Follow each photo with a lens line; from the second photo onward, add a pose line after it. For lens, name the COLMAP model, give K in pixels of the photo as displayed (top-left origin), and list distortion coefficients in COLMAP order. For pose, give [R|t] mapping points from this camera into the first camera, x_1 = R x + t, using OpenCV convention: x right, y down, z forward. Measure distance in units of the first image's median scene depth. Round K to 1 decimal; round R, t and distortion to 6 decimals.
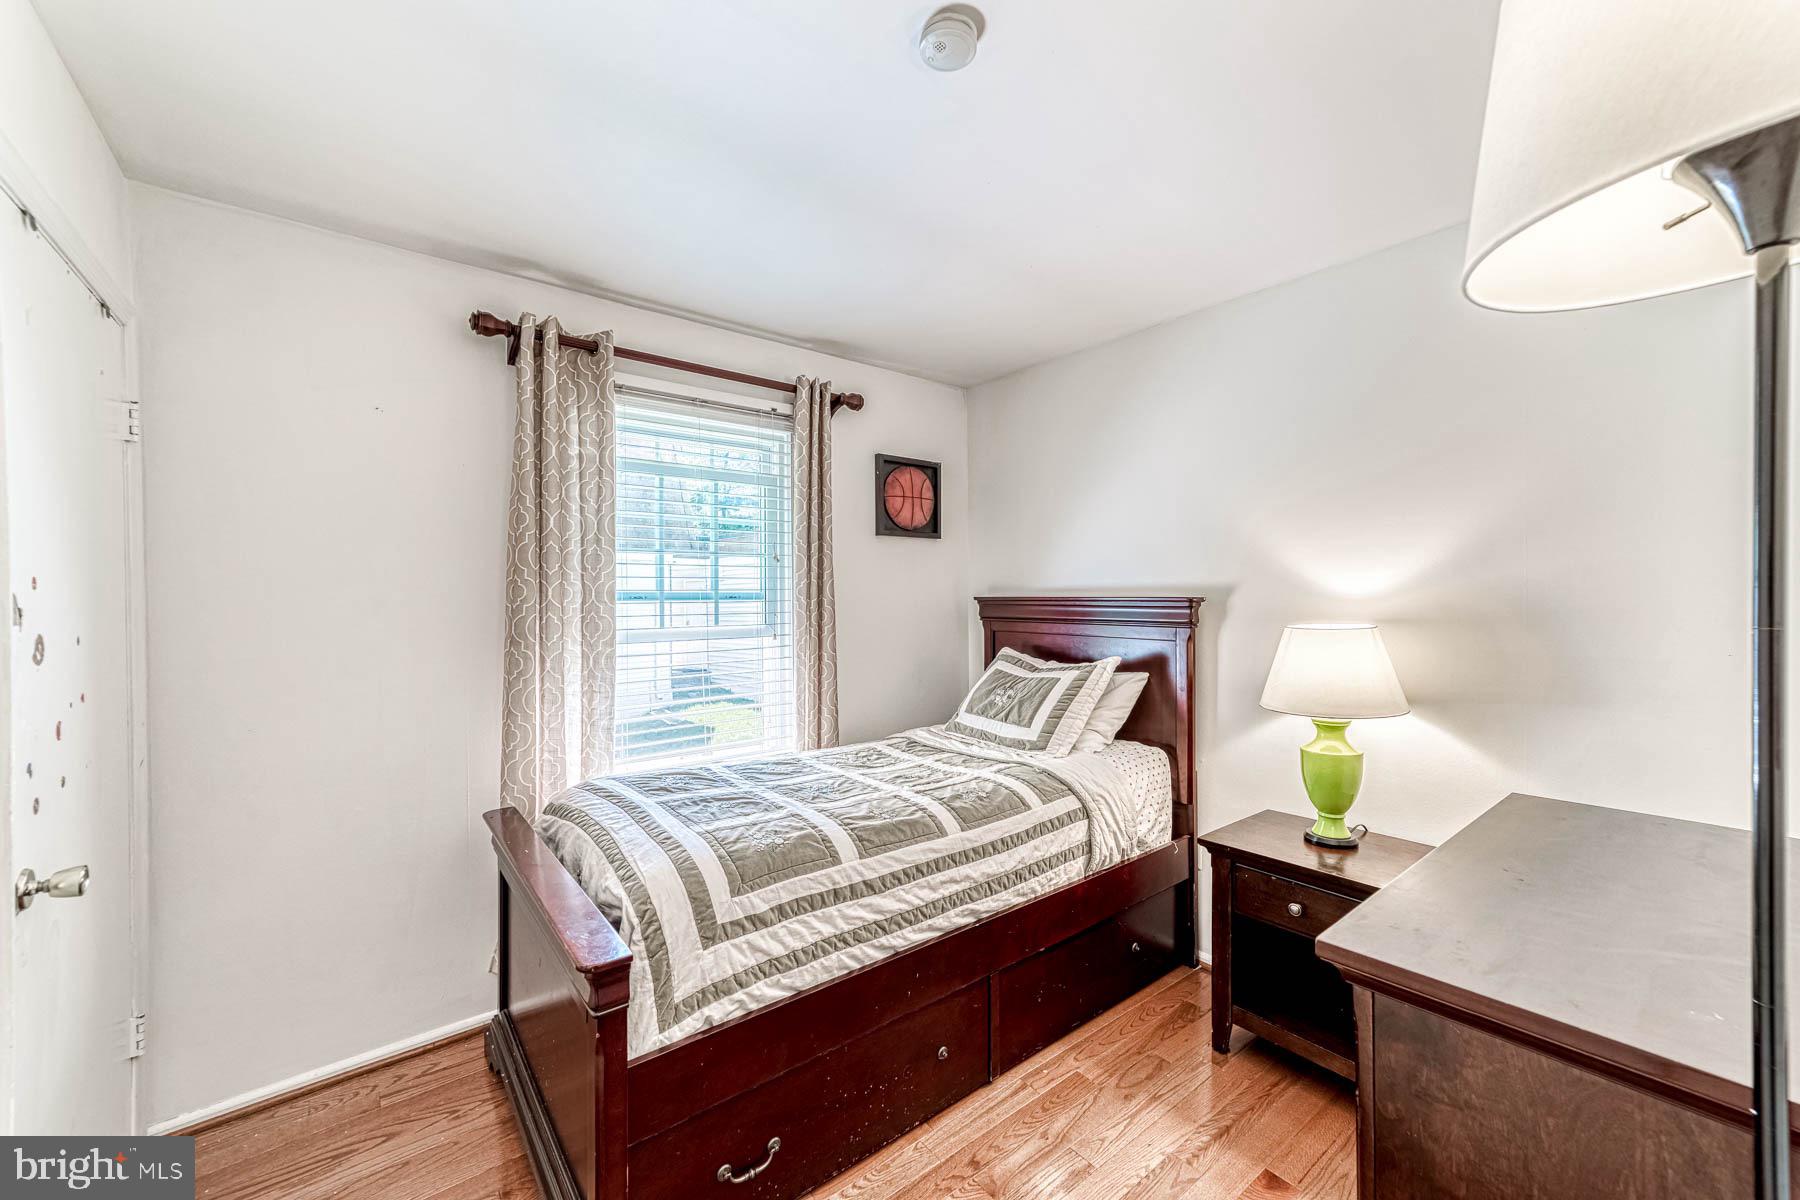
lens RADIAL K [[696.4, 0, 898.9], [0, 696.4, 597.8], [0, 0, 1]] dist [-0.008096, 0.004326]
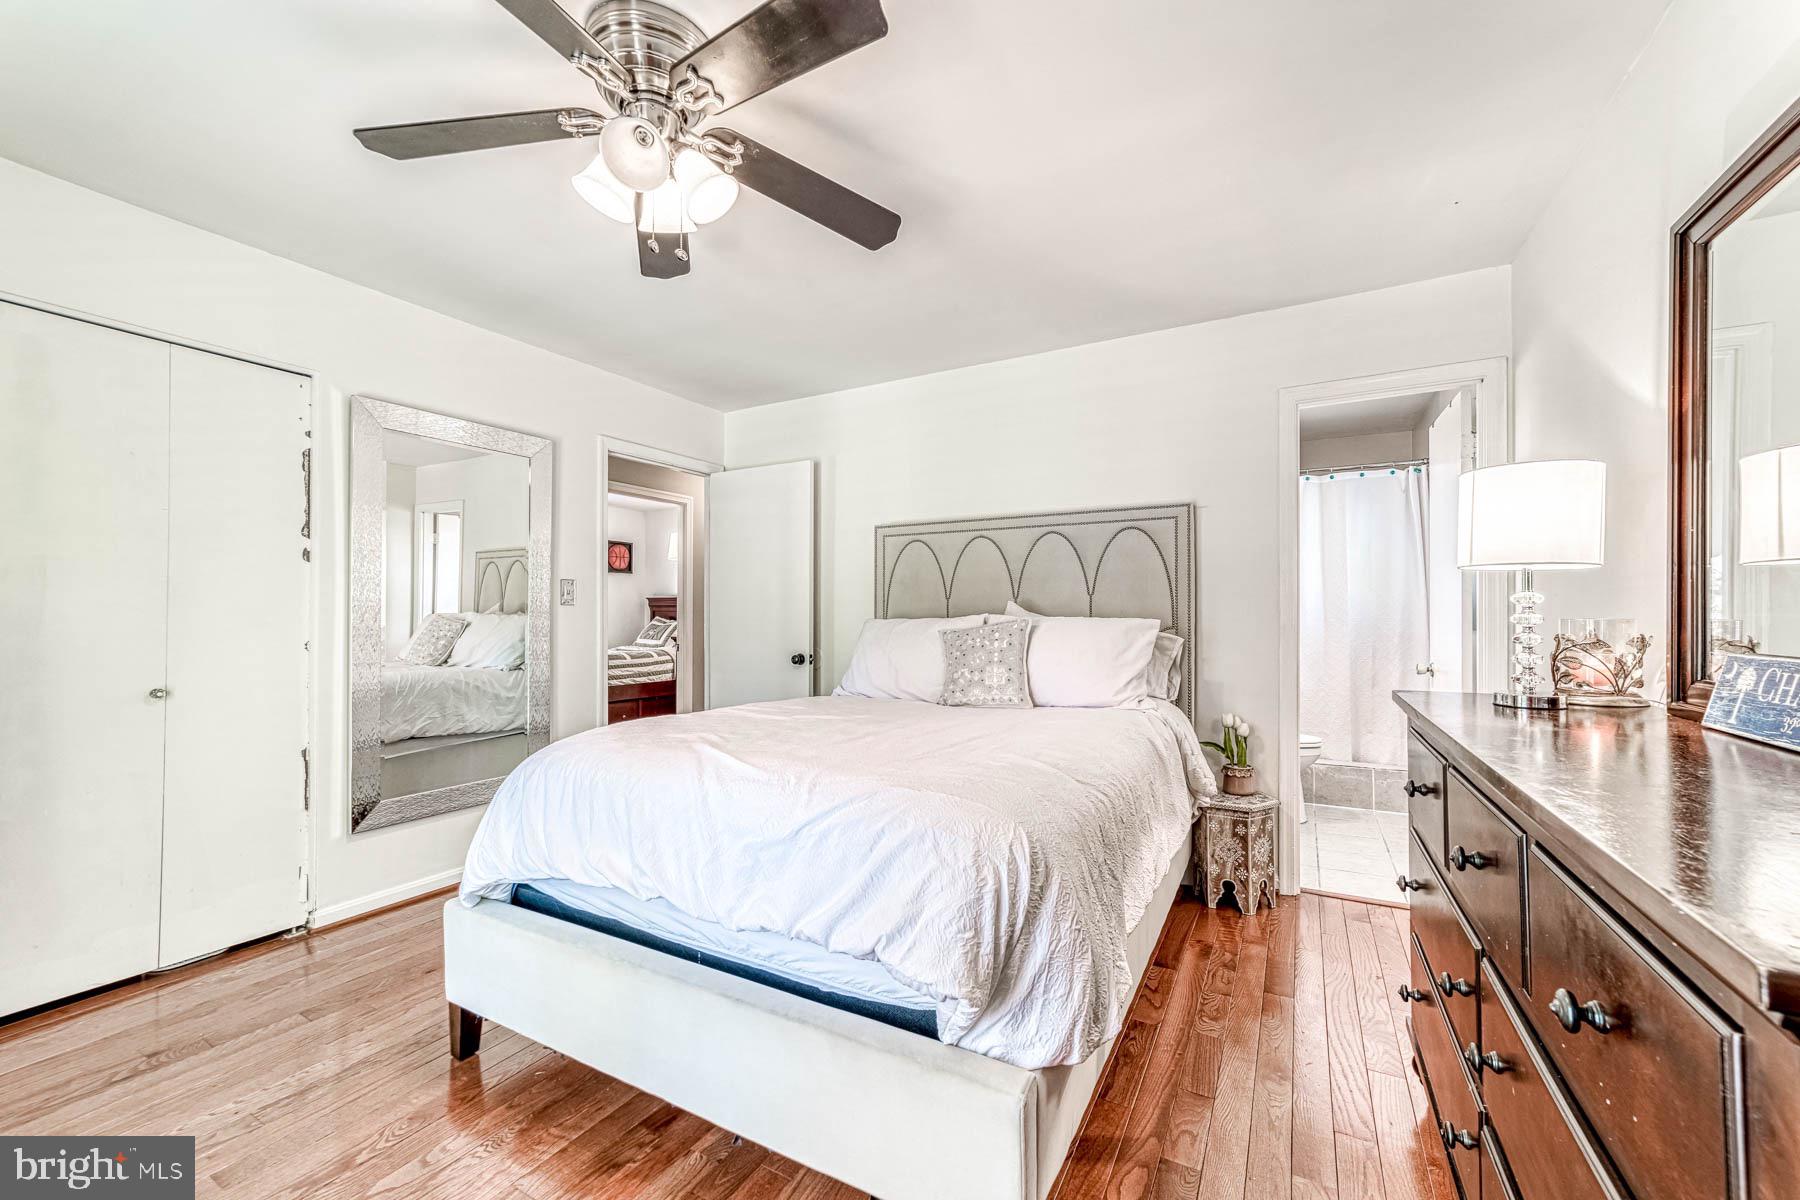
lens RADIAL K [[696.4, 0, 893.6], [0, 696.4, 602.8], [0, 0, 1]] dist [-0.008096, 0.004326]
pose [[0.928456, 0.014831, 0.371146, 0.006881], [-0.010531, 0.999852, -0.013609, 0.055121], [-0.371293, 0.008726, 0.928475, -2.137712]]
